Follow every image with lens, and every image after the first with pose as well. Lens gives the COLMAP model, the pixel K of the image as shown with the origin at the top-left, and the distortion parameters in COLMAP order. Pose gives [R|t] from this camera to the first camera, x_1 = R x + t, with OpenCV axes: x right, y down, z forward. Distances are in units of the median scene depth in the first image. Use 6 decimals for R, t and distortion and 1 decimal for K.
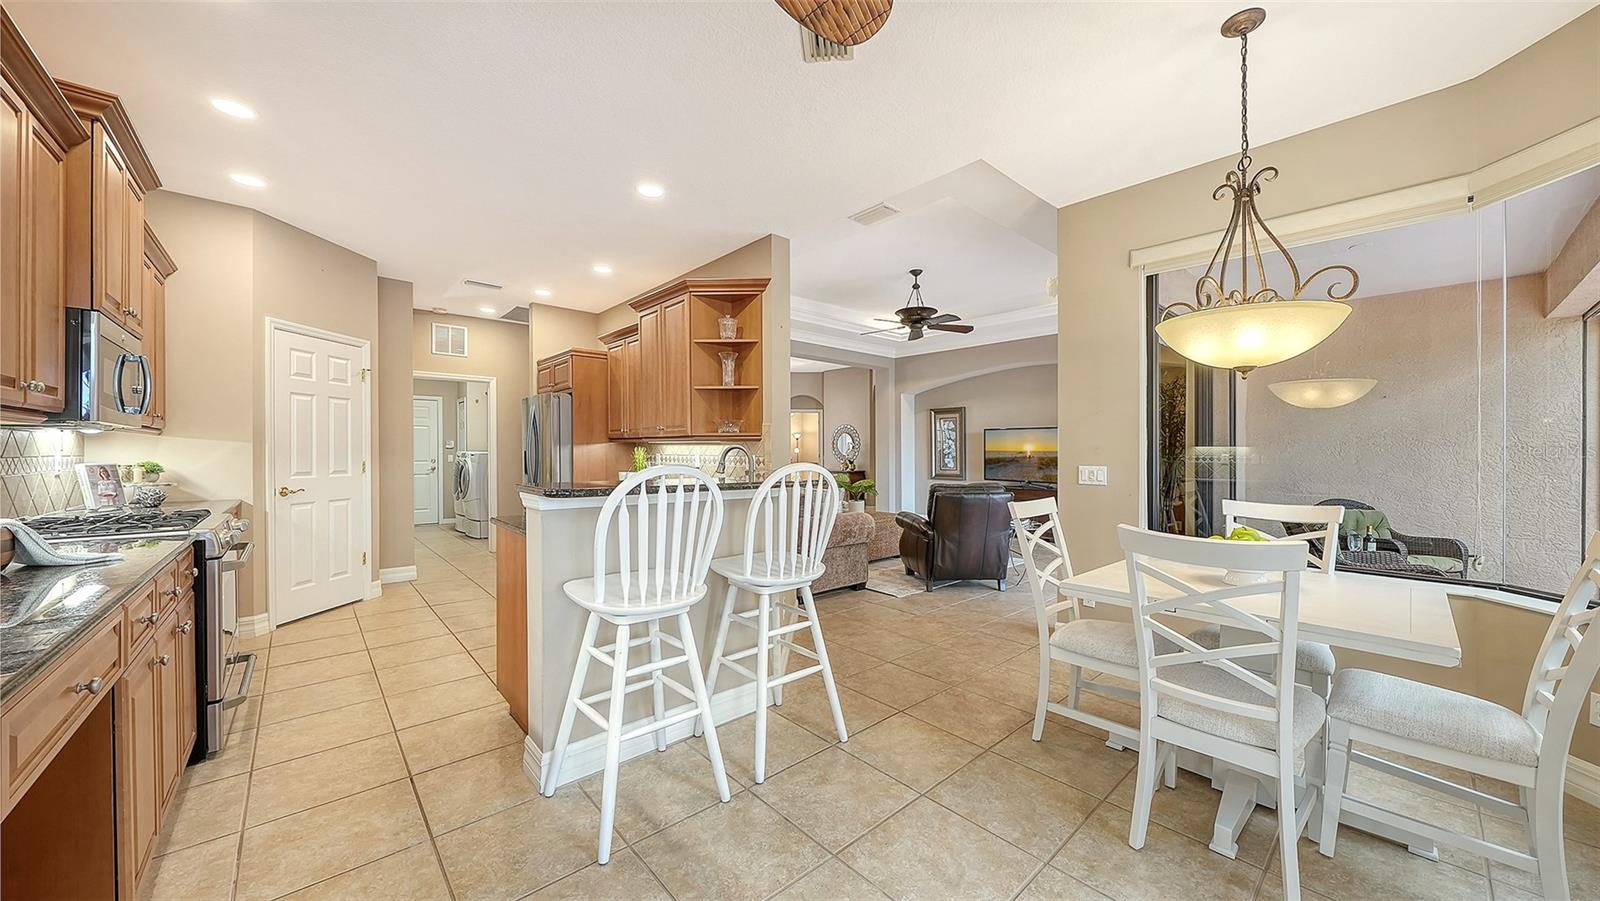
lens RADIAL K [[550.2, 0, 795.1], [0, 550.2, 461.3], [0, 0, 1]] dist [-0.002027, -0.000241]
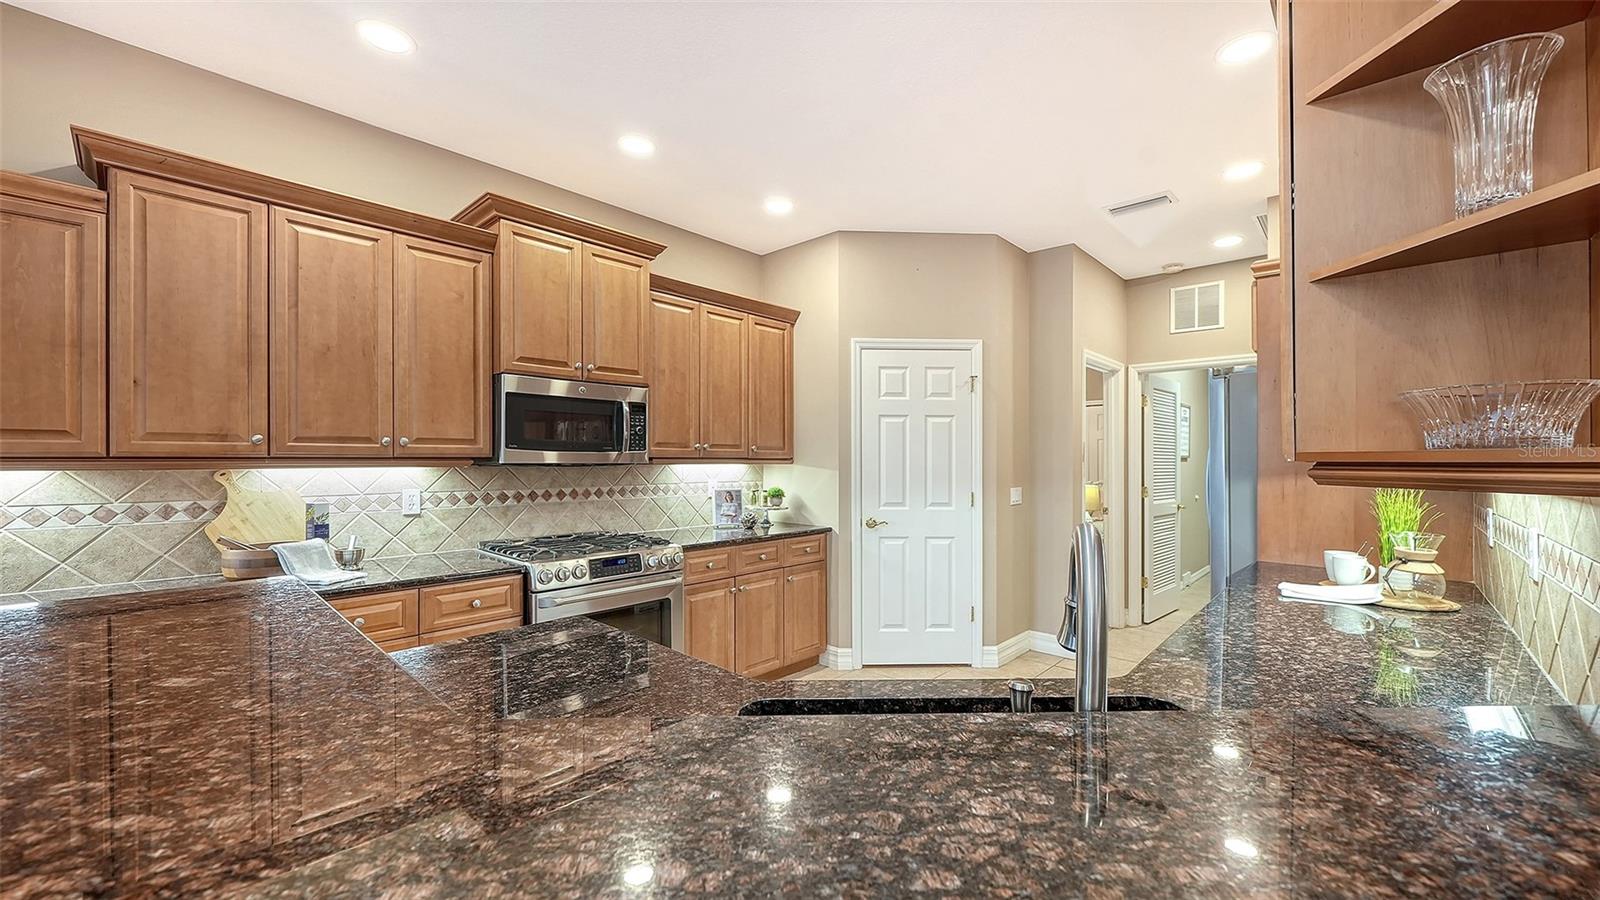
lens RADIAL K [[613.7, 0, 808.4], [0, 613.7, 456.4], [0, 0, 1]] dist [-0.001219, -0.000096]
pose [[0.100207, -0.007749, -0.994936, 0.079626], [-0.019745, 0.999757, -0.009775, -0.040882], [0.994771, 0.020625, 0.100030, 0.725327]]
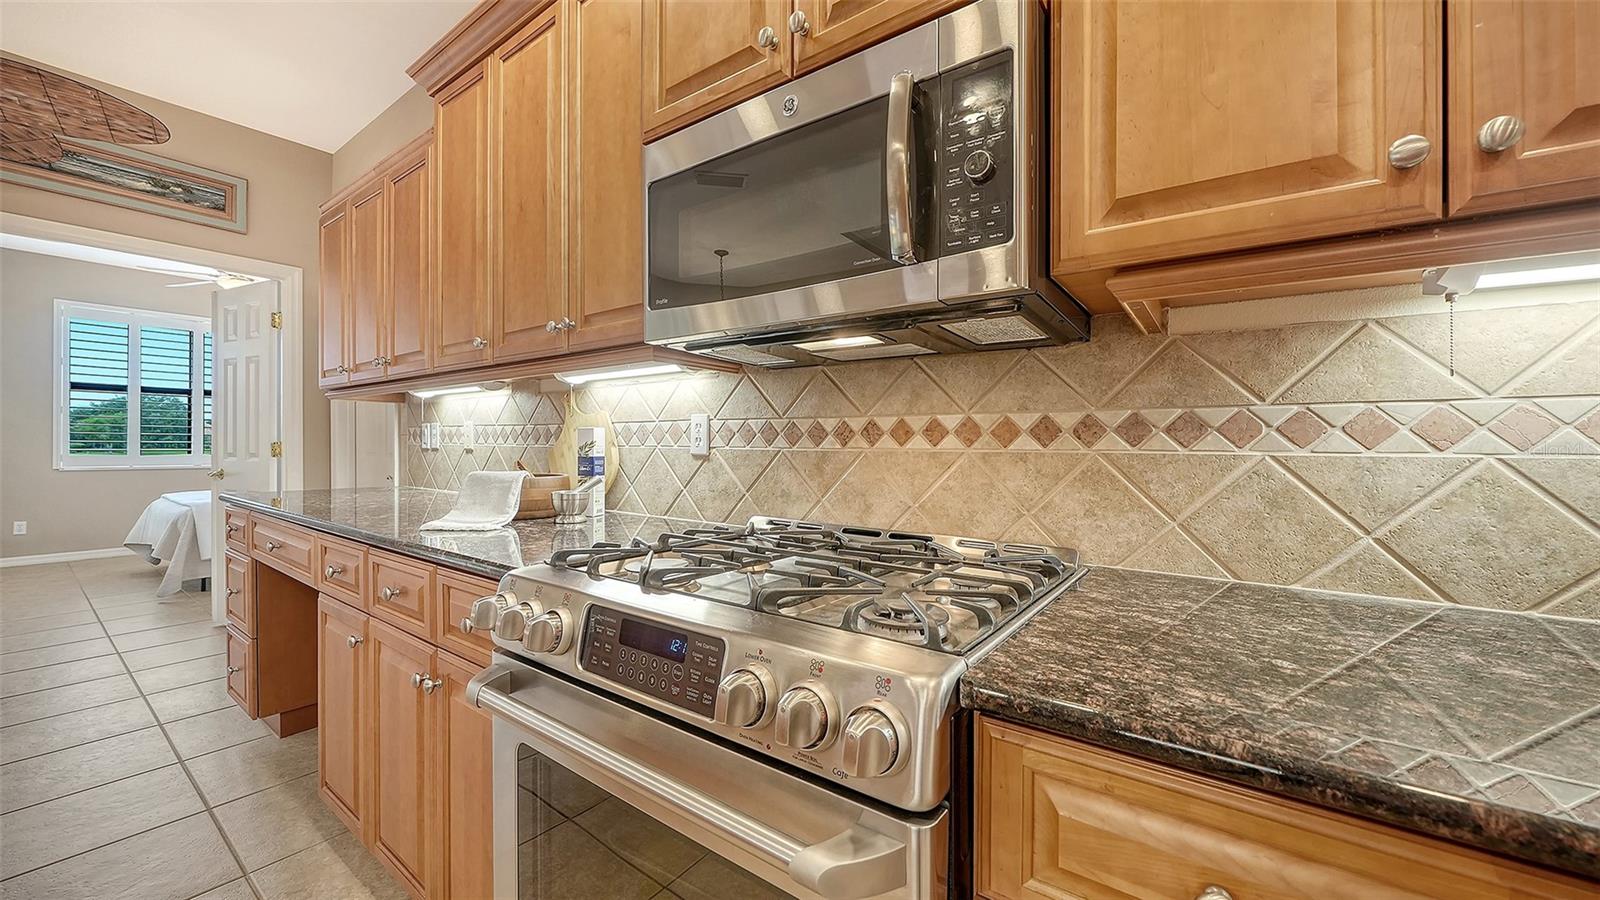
lens RADIAL K [[597.7, 0, 808.9], [0, 597.7, 446.6], [0, 0, 1]] dist [-0.002620, -0.000211]
pose [[-0.978798, -0.007146, -0.204704, -0.616629], [-0.011922, 0.999685, 0.022107, 0.008689], [0.204482, 0.024078, -0.978574, 0.769380]]
